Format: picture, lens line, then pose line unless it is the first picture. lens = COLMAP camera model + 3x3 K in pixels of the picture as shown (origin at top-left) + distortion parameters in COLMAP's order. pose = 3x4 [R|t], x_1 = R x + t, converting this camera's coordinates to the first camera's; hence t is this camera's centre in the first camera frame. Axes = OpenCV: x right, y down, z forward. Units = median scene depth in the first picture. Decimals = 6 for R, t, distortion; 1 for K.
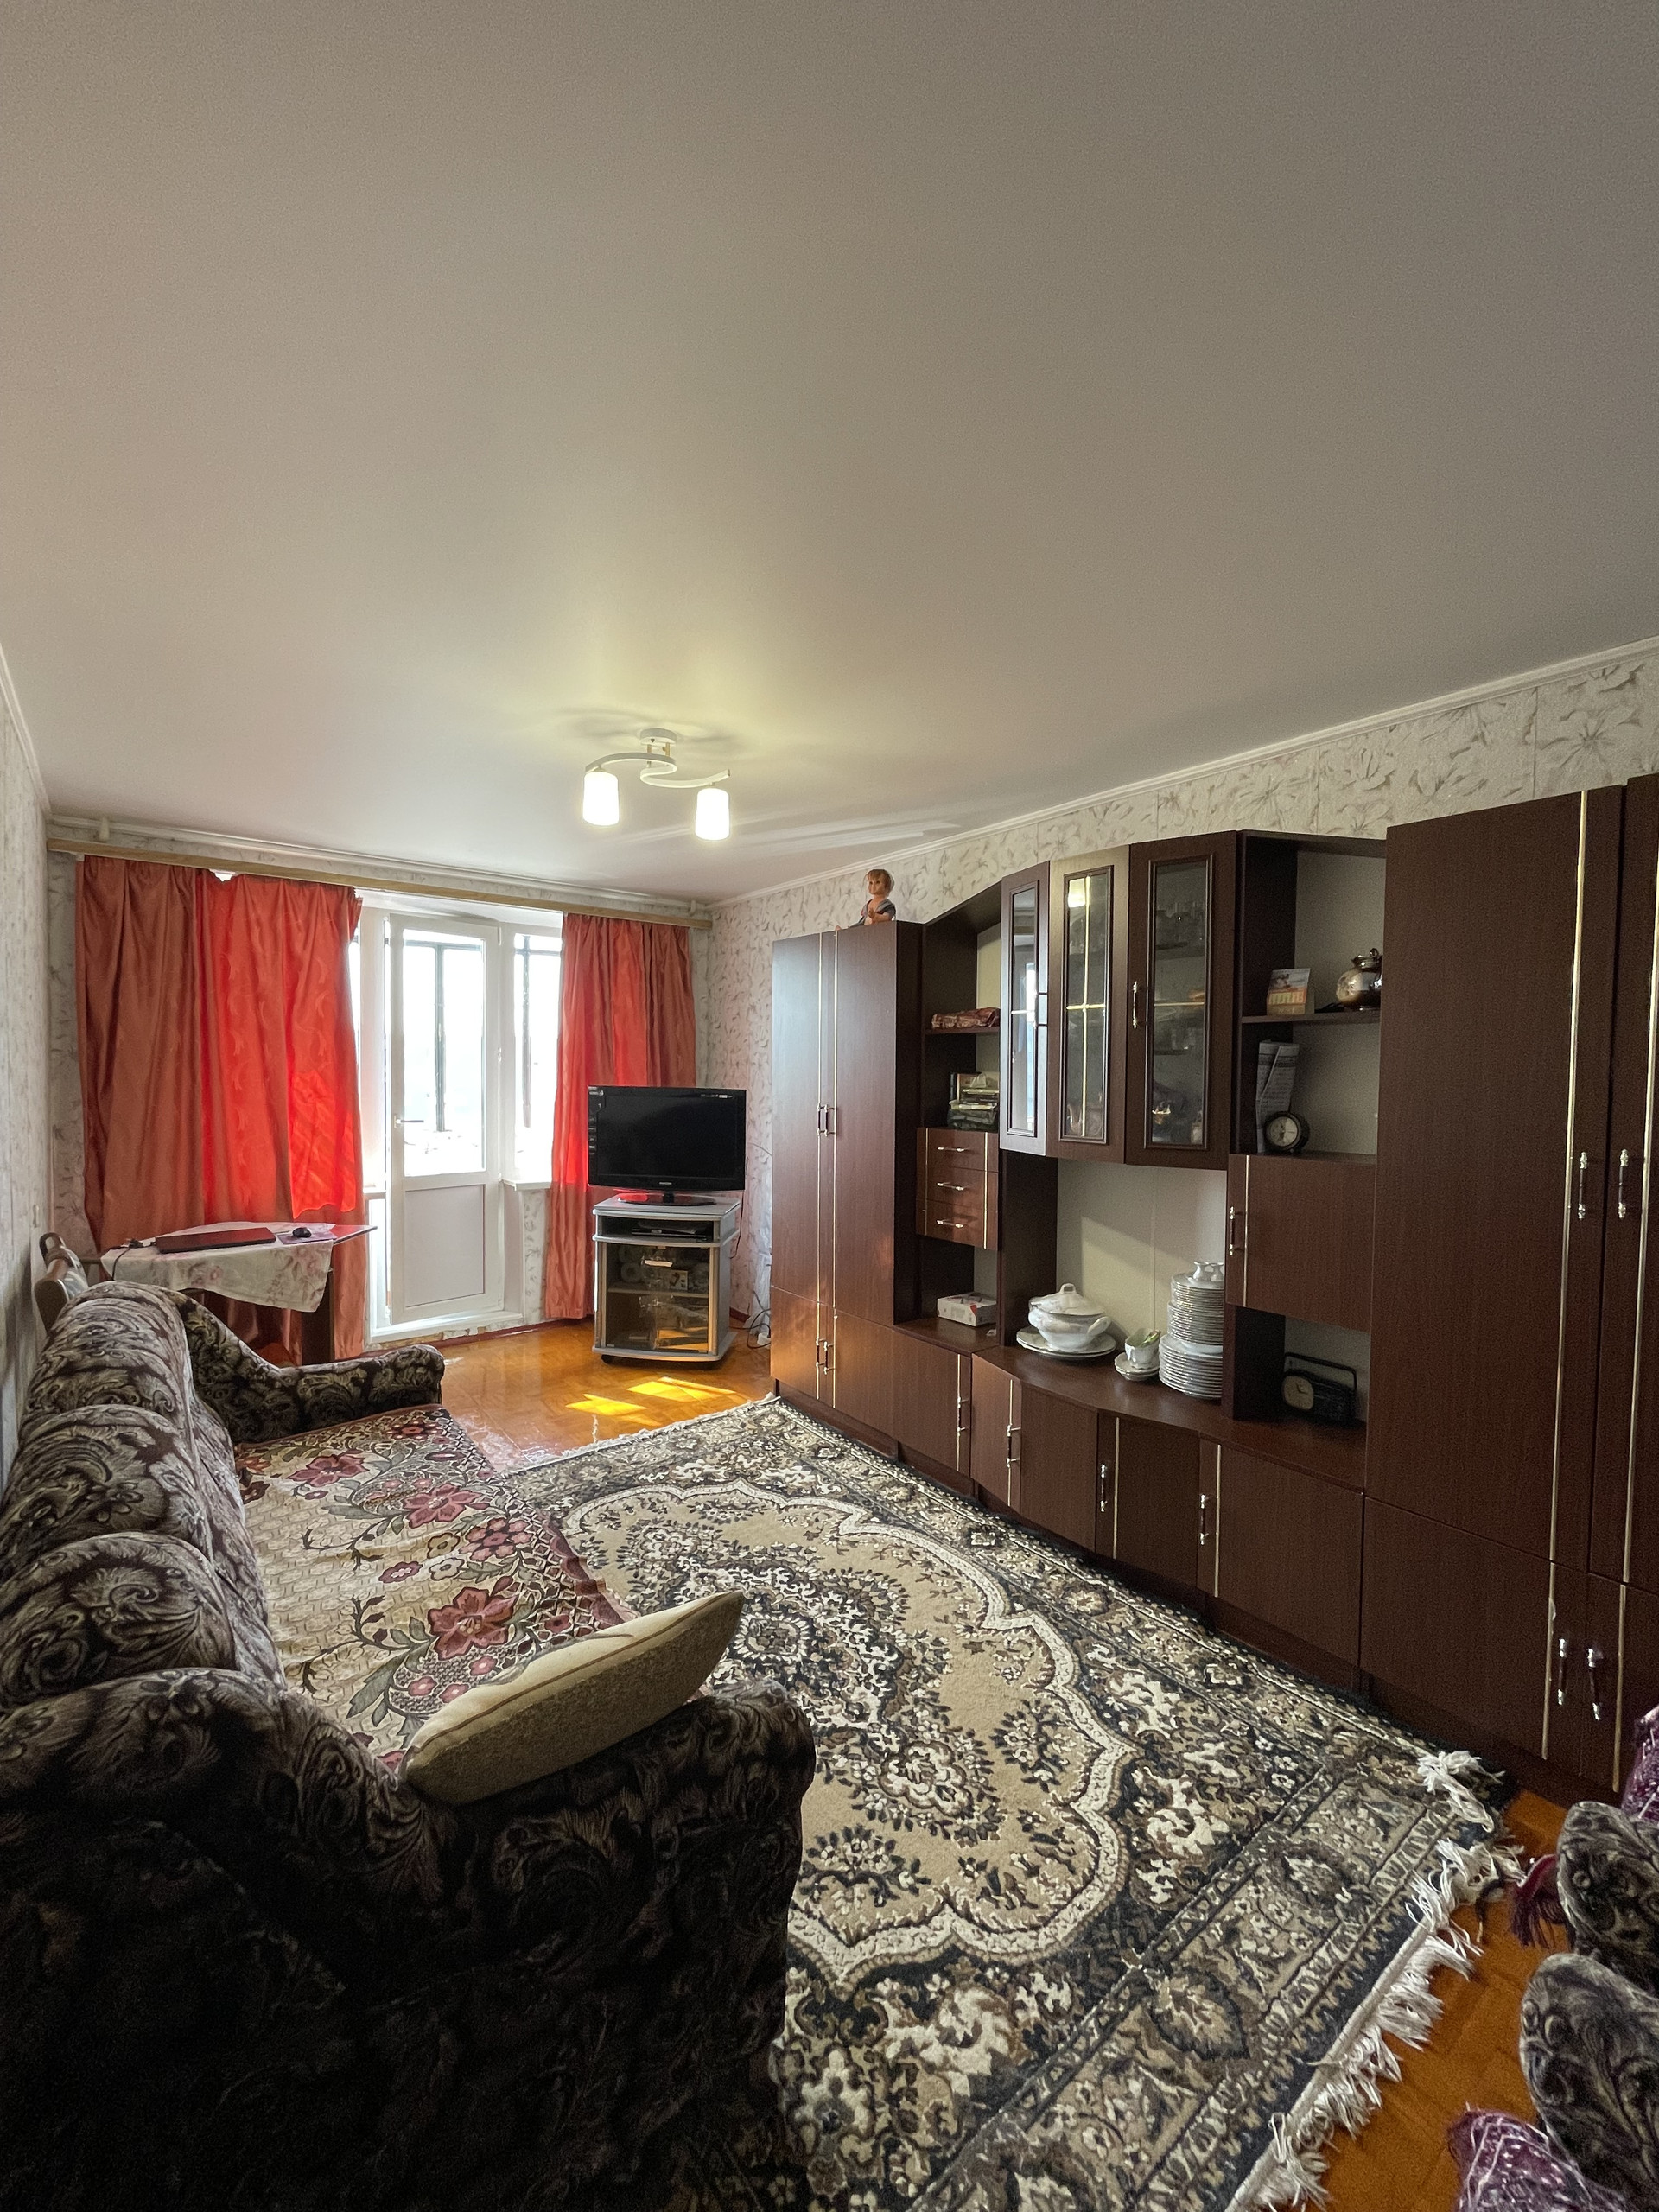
lens RADIAL K [[900.7, 0, 825.3], [0, 900.7, 1099.8], [0, 0, 1]] dist [-0.001152, -0.000343]
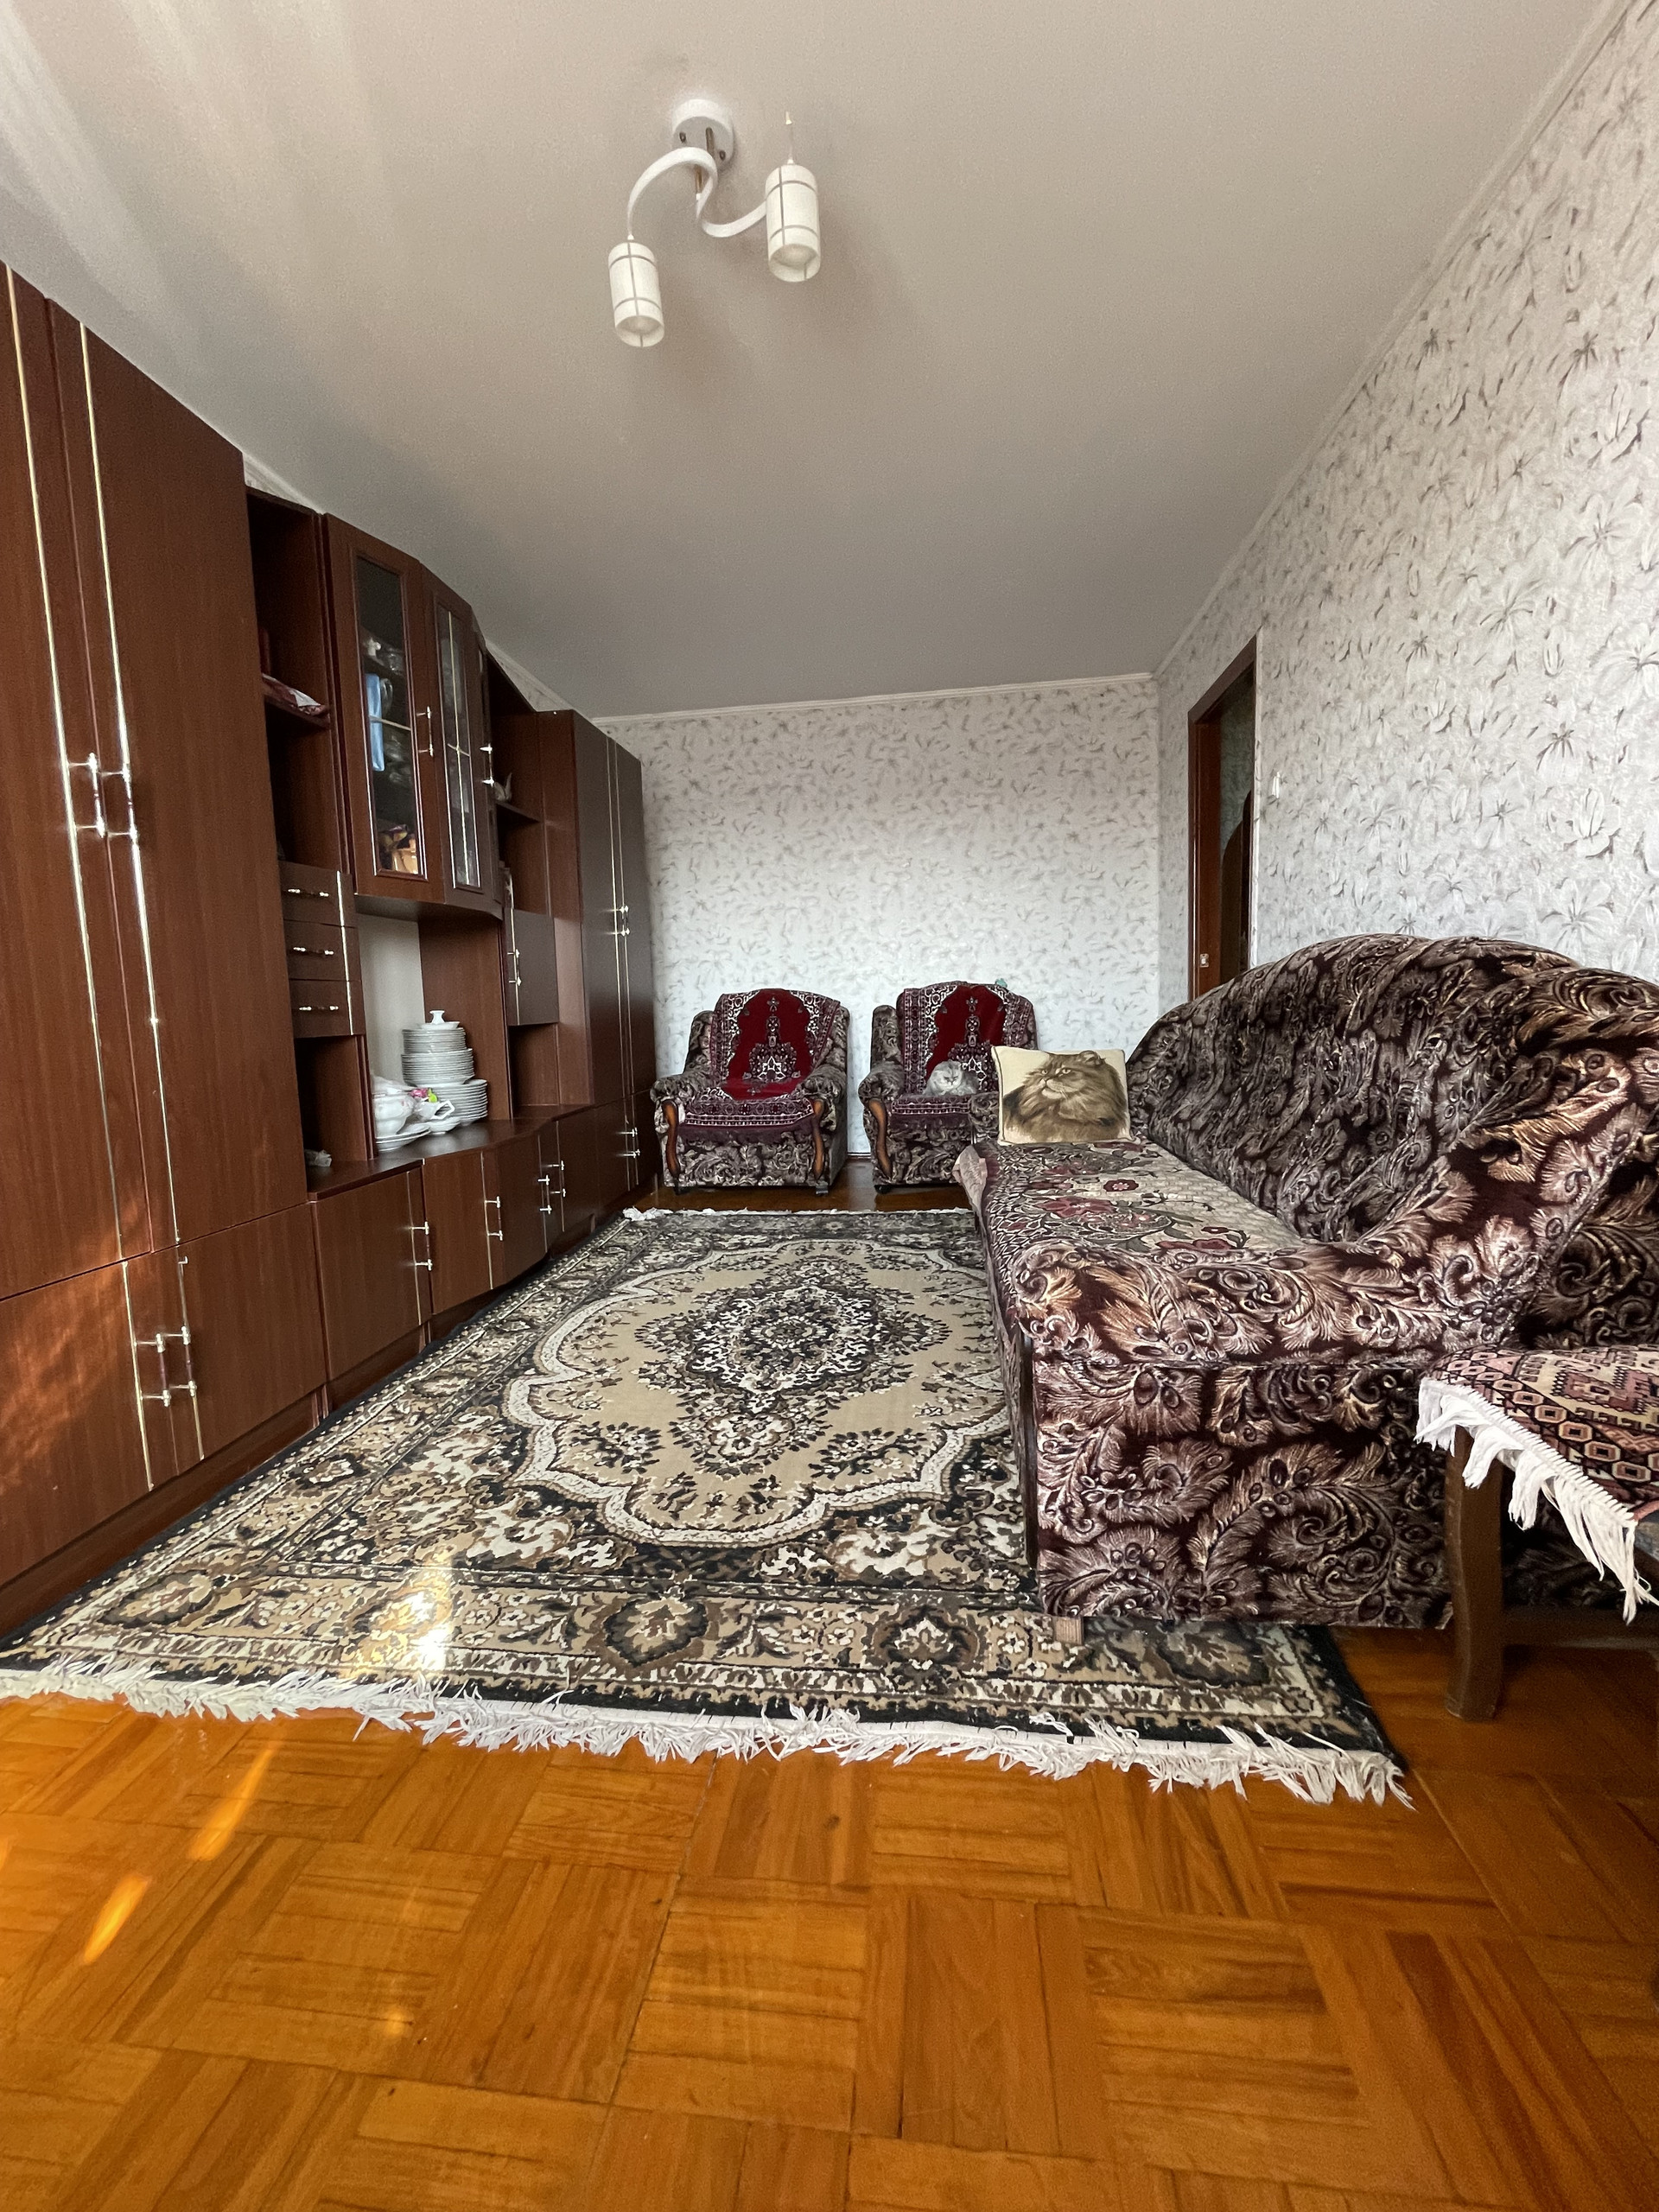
lens RADIAL K [[900.7, 0, 830.6], [0, 900.7, 1098.7], [0, 0, 1]] dist [-0.001152, -0.000343]
pose [[-0.715079, -0.066264, 0.695896, -0.640055], [0.048335, 0.988428, 0.143786, 0.135585], [-0.697370, 0.136454, -0.703601, 1.314211]]
